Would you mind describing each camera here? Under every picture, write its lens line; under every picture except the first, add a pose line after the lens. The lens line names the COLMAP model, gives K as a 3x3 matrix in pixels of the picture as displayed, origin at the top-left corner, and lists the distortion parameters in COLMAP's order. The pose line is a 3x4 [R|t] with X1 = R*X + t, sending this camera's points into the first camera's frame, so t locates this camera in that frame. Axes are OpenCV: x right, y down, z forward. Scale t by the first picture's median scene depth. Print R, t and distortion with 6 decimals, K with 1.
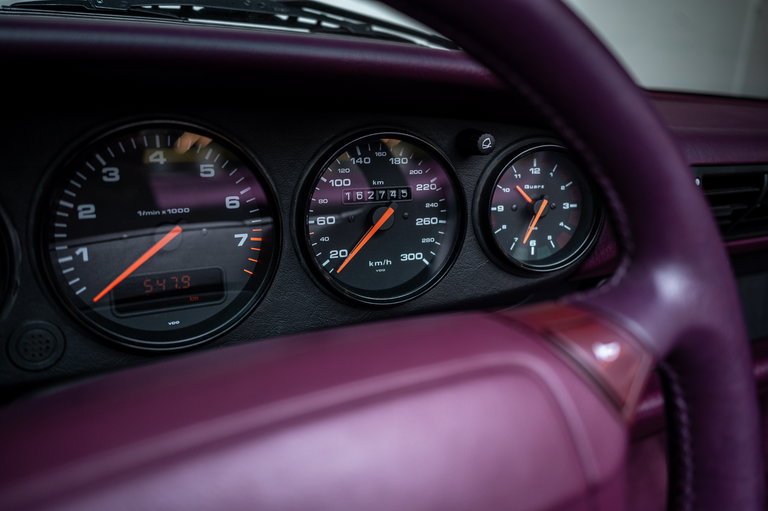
lens RADIAL K [[604.3, 0, 381.4], [0, 604.3, 255.7], [0, 0, 1]] dist [0.013788, -0.014884]
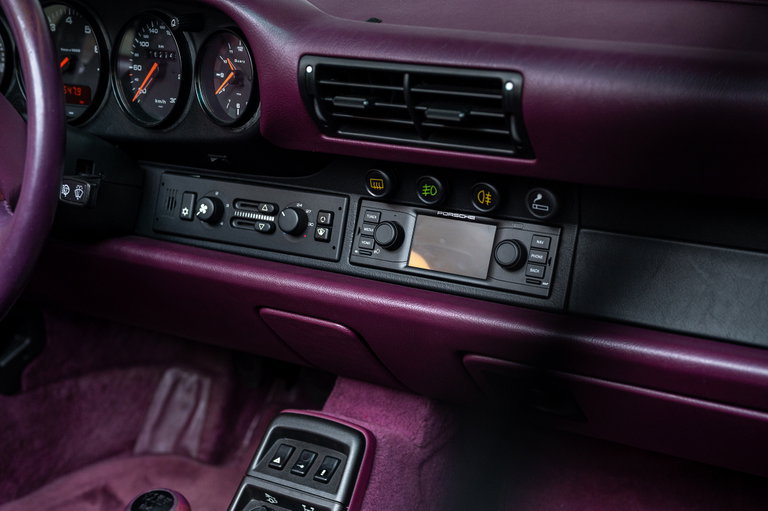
lens RADIAL K [[1090.1, 0, 382.7], [0, 1090.1, 257.2], [0, 0, 1]] dist [-0.005741, 0.000000]
pose [[0.524623, 0.225791, -0.820846, 2.668209], [-0.211127, 0.968574, 0.131491, -0.087631], [0.824740, 0.104319, 0.555807, 0.006260]]
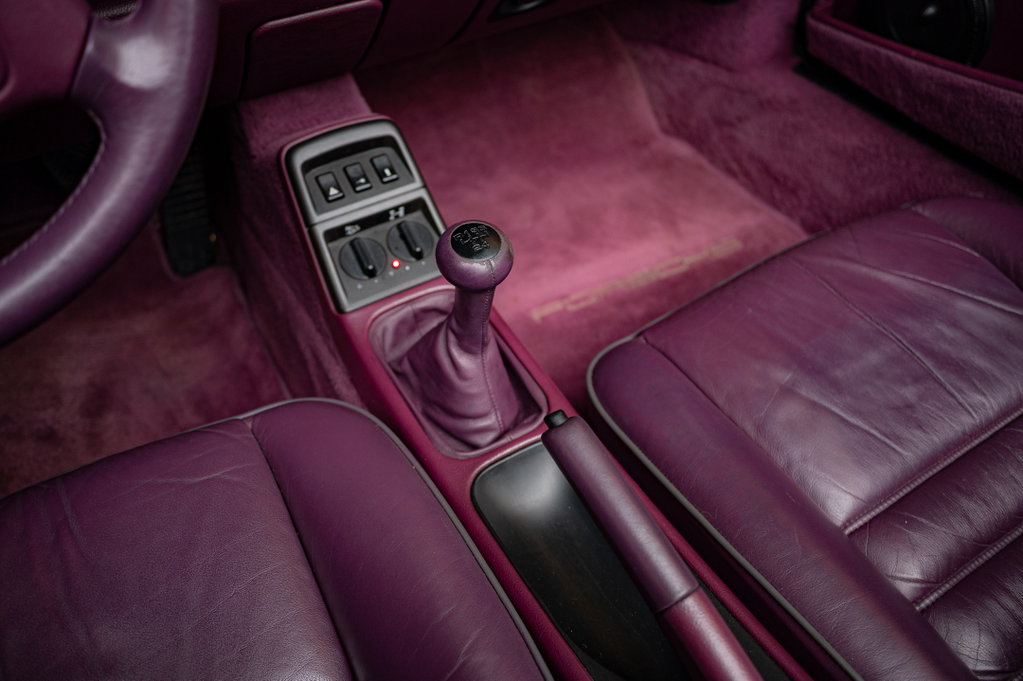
lens RADIAL K [[804.9, 0, 511.9], [0, 804.9, 343.8], [0, 0, 1]] dist [0.013788, -0.014884]
pose [[0.997079, -0.076188, 0.005370, 0.726351], [0.064034, 0.872197, 0.484946, 0.266444], [-0.041631, -0.483185, 0.874528, -0.444178]]
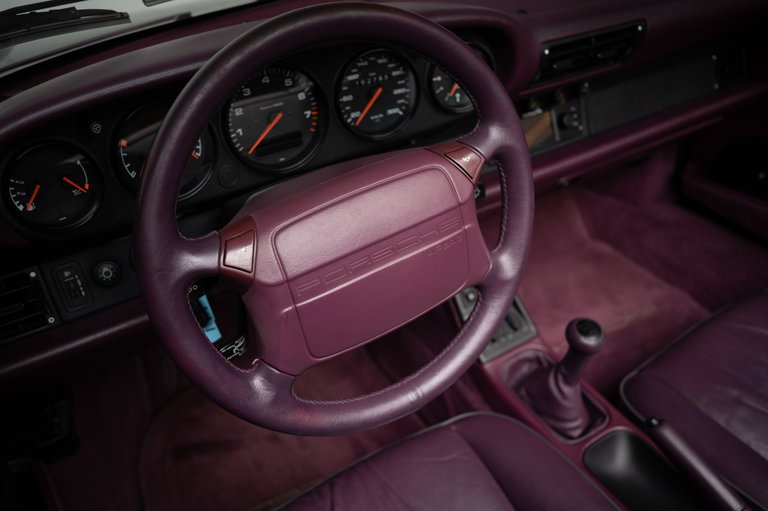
lens RADIAL K [[604.3, 0, 383.0], [0, 604.3, 253.6], [0, 0, 1]] dist [0.013788, -0.014884]
pose [[0.994948, -0.099048, 0.016386, -0.060003], [0.088332, 0.941231, 0.326010, -0.210514], [-0.047713, -0.322915, 0.945224, -0.990147]]
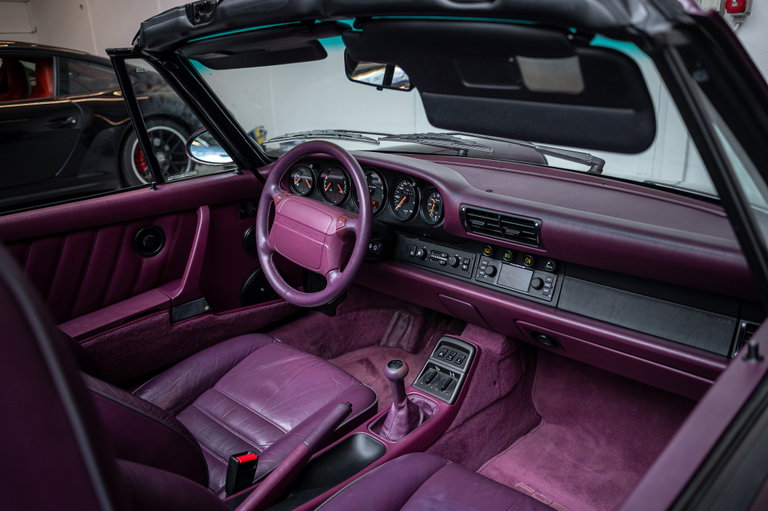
lens RADIAL K [[604.3, 0, 380.6], [0, 604.3, 258.9], [0, 0, 1]] dist [0.013788, -0.014884]
pose [[0.328264, 0.274413, -0.903848, 3.630346], [-0.245013, 0.948857, 0.199093, -0.439082], [0.912256, 0.156099, 0.378711, -0.568037]]
